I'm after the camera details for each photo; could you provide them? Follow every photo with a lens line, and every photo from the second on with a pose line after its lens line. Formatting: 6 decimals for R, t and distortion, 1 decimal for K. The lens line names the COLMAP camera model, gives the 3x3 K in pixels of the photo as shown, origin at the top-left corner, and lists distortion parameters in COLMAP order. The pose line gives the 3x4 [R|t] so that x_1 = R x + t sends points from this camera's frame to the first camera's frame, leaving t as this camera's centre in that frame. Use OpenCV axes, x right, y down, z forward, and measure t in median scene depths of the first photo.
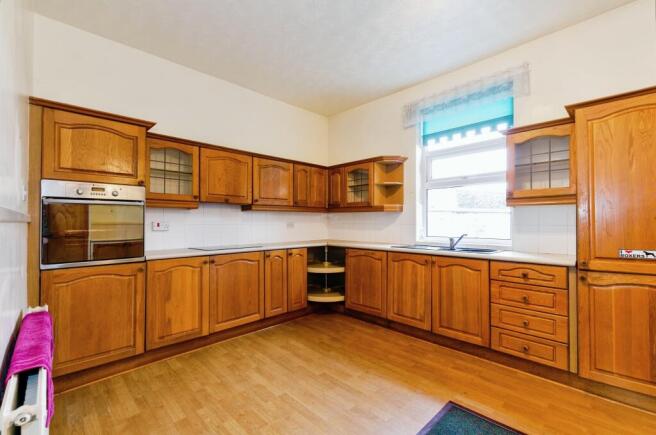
lens RADIAL K [[290.0, 0, 327.8], [0, 290.0, 219.9], [0, 0, 1]] dist [0.007225, -0.000118]
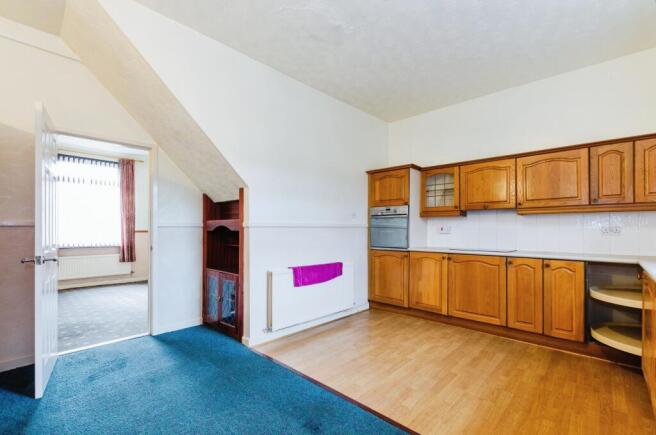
lens RADIAL K [[290.0, 0, 327.8], [0, 290.0, 219.9], [0, 0, 1]] dist [0.007225, -0.000118]
pose [[0.042400, -0.025649, -0.998771, 0.827787], [0.008886, 0.999641, -0.025294, 0.004216], [0.999061, -0.007803, 0.042612, 0.417652]]
